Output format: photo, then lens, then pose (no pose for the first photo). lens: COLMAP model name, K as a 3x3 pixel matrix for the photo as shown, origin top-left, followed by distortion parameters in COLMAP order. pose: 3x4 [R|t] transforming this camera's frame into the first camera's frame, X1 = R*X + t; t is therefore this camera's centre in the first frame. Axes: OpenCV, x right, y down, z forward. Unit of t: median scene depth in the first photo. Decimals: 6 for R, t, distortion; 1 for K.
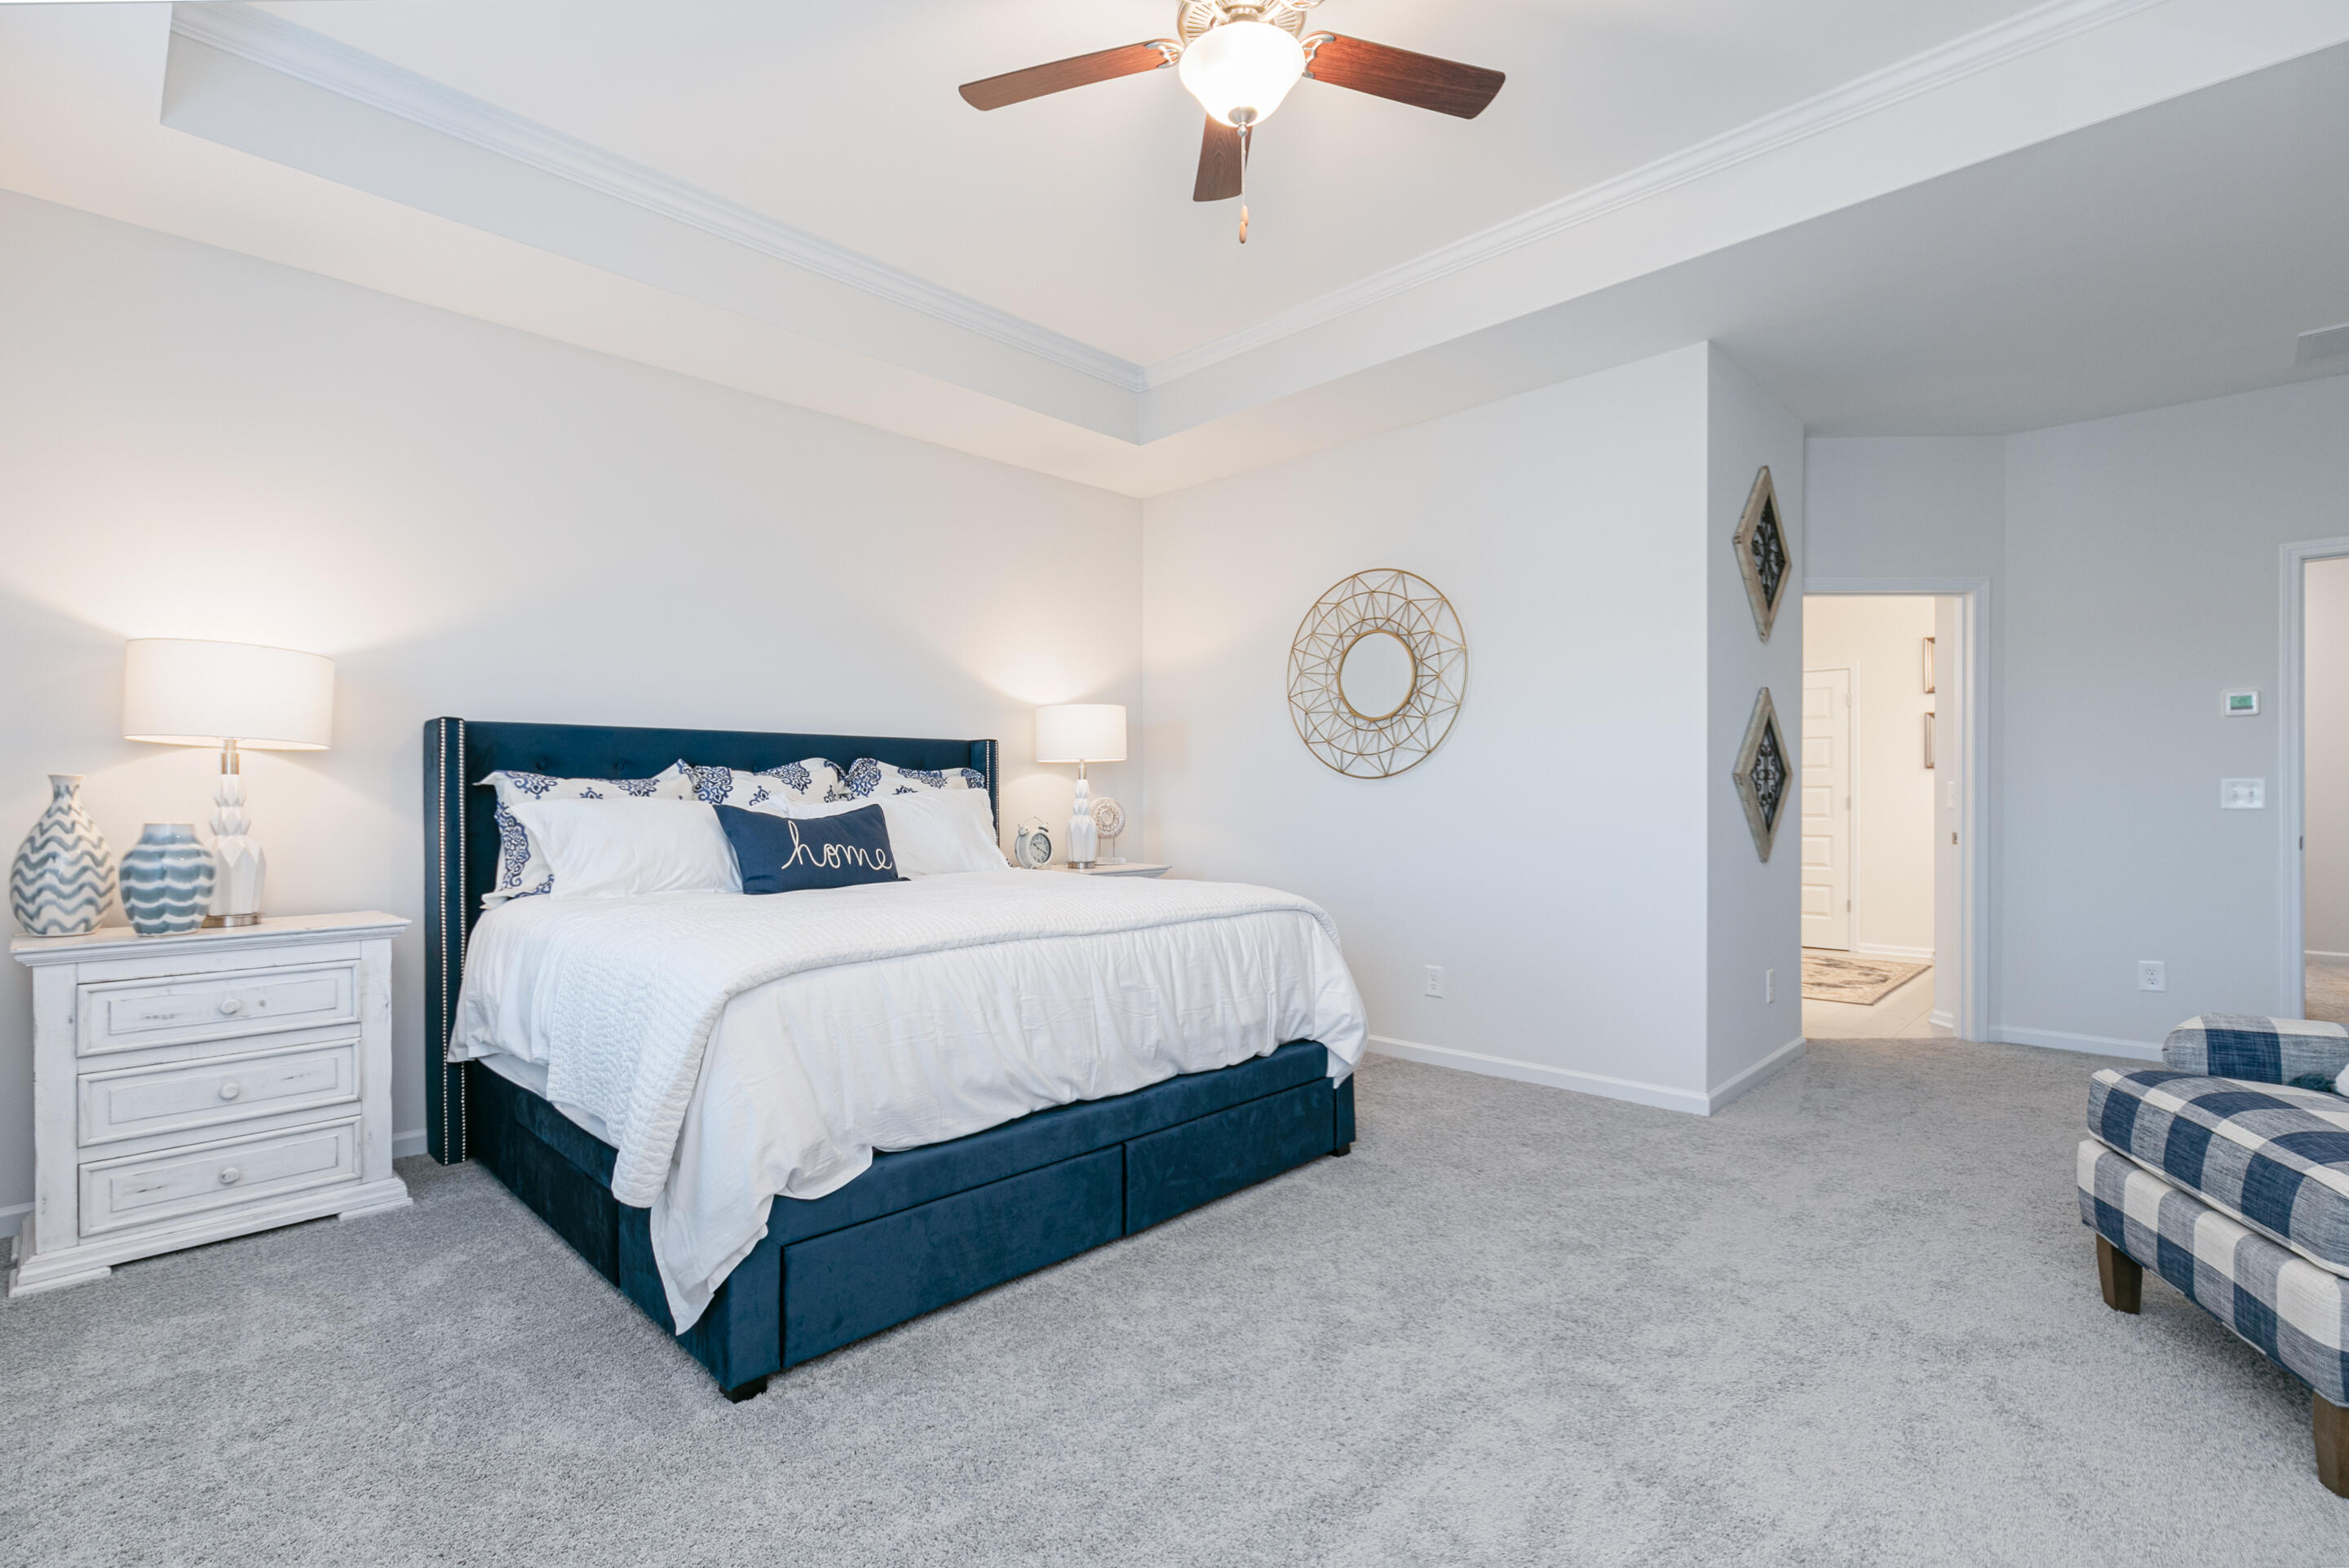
lens RADIAL K [[1046.6, 0, 1182.8], [0, 1046.6, 796.0], [0, 0, 1]] dist [0.002535, 0.000343]
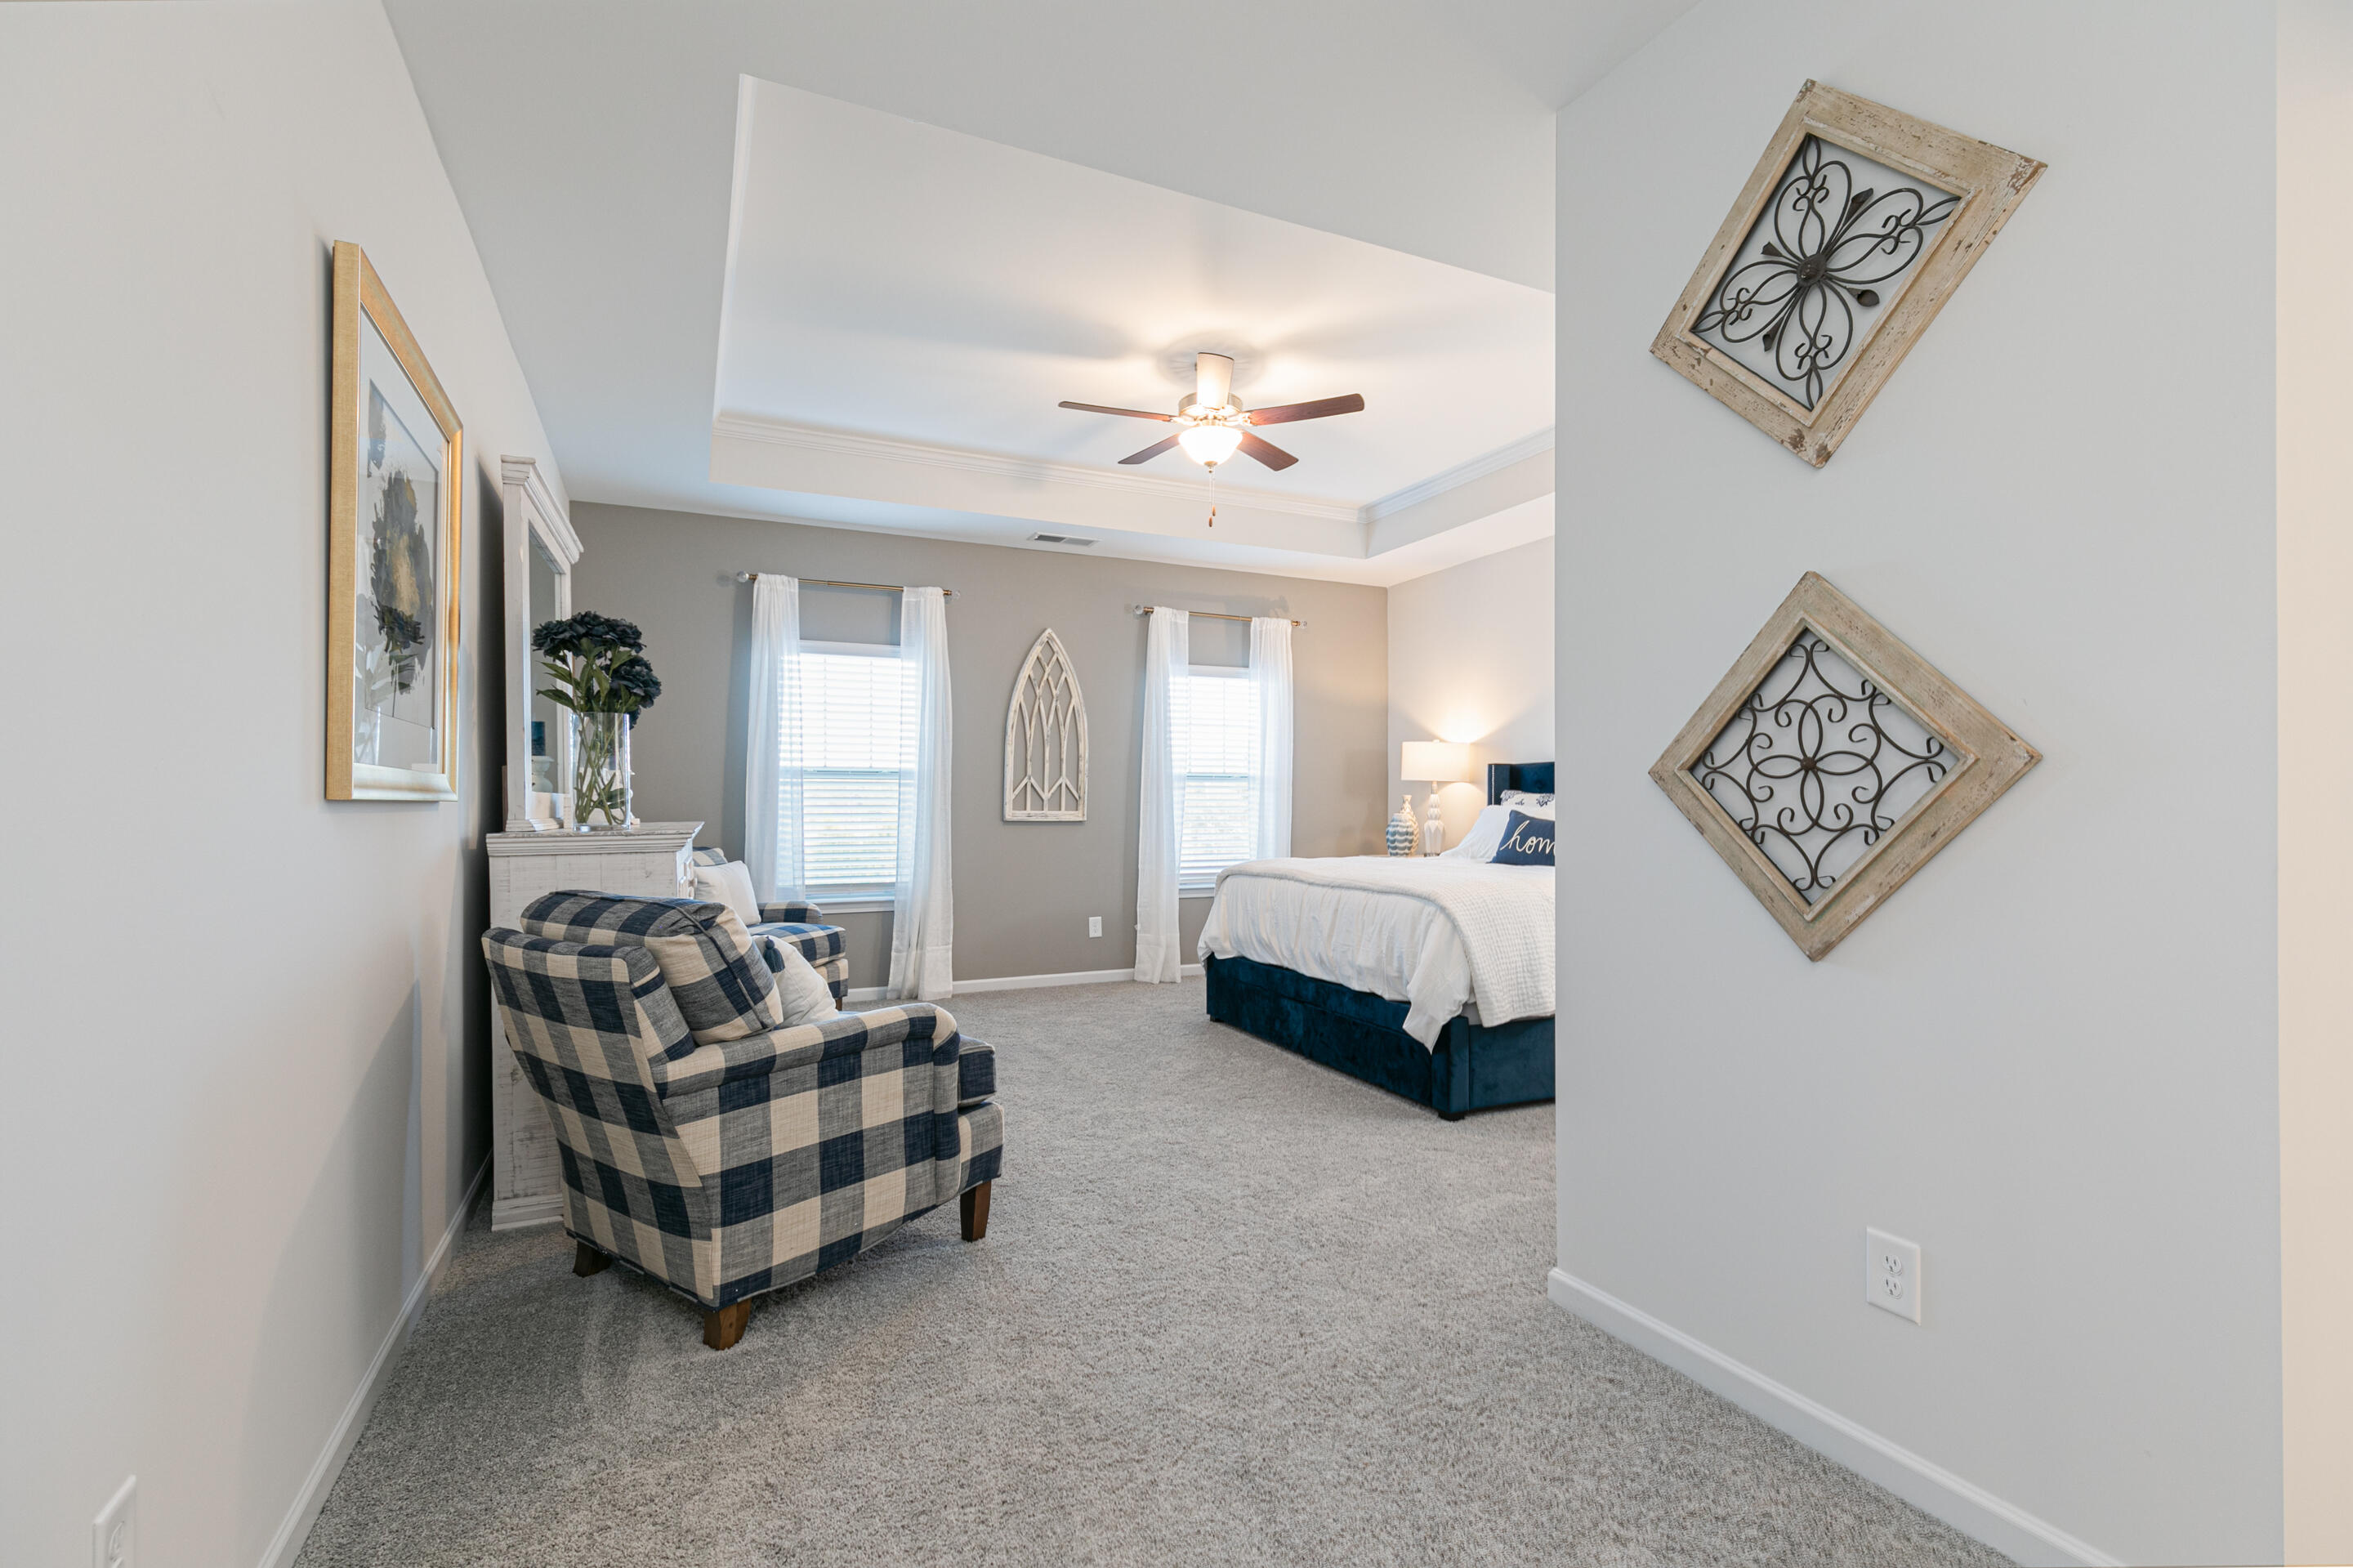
lens RADIAL K [[1048.6, 0, 1184.8], [0, 1048.6, 796.0], [0, 0, 1]] dist [0.002535, 0.000343]
pose [[-0.369564, -0.002110, -0.929203, 1.220091], [0.004732, 0.999980, -0.004153, -0.009109], [0.929193, -0.005932, -0.369546, 1.067928]]
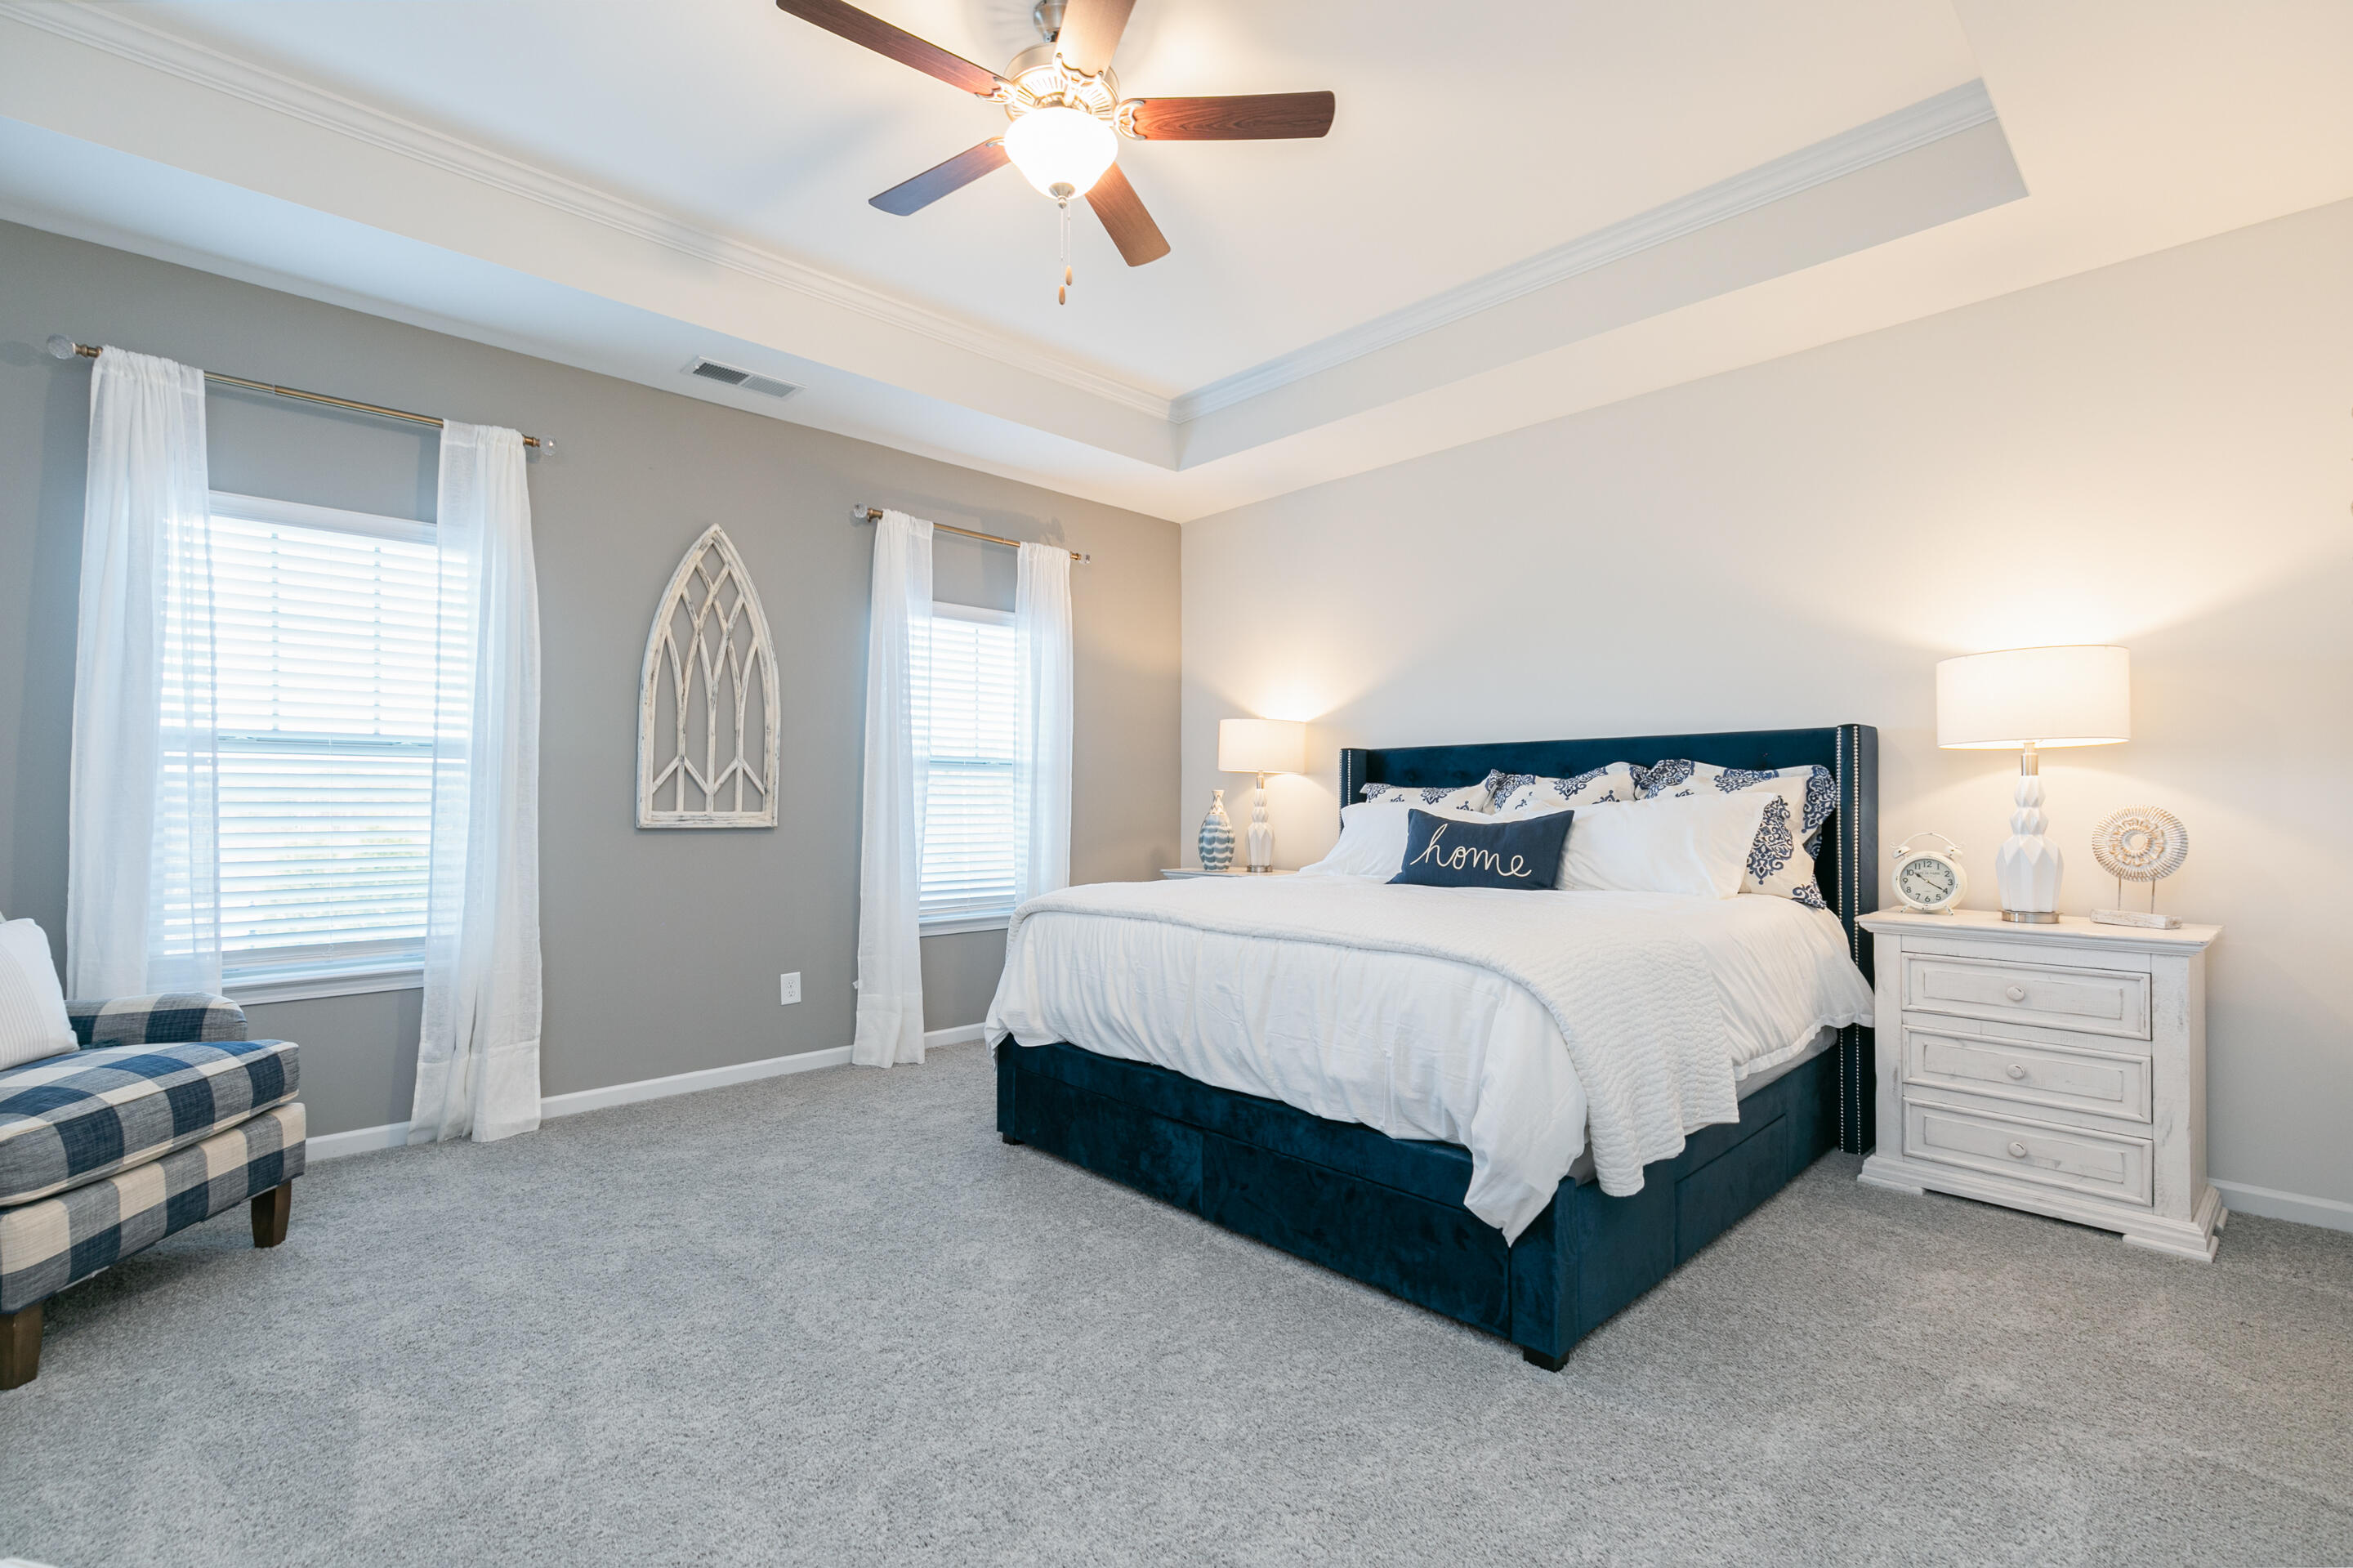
lens RADIAL K [[1039.4, 0, 1177.3], [0, 1039.4, 799.4], [0, 0, 1]] dist [0.001015, -0.000287]
pose [[-0.053544, 0.001361, -0.998565, 0.734388], [0.003085, 0.999995, 0.001197, -0.005083], [0.998561, -0.003017, -0.053548, 0.747381]]
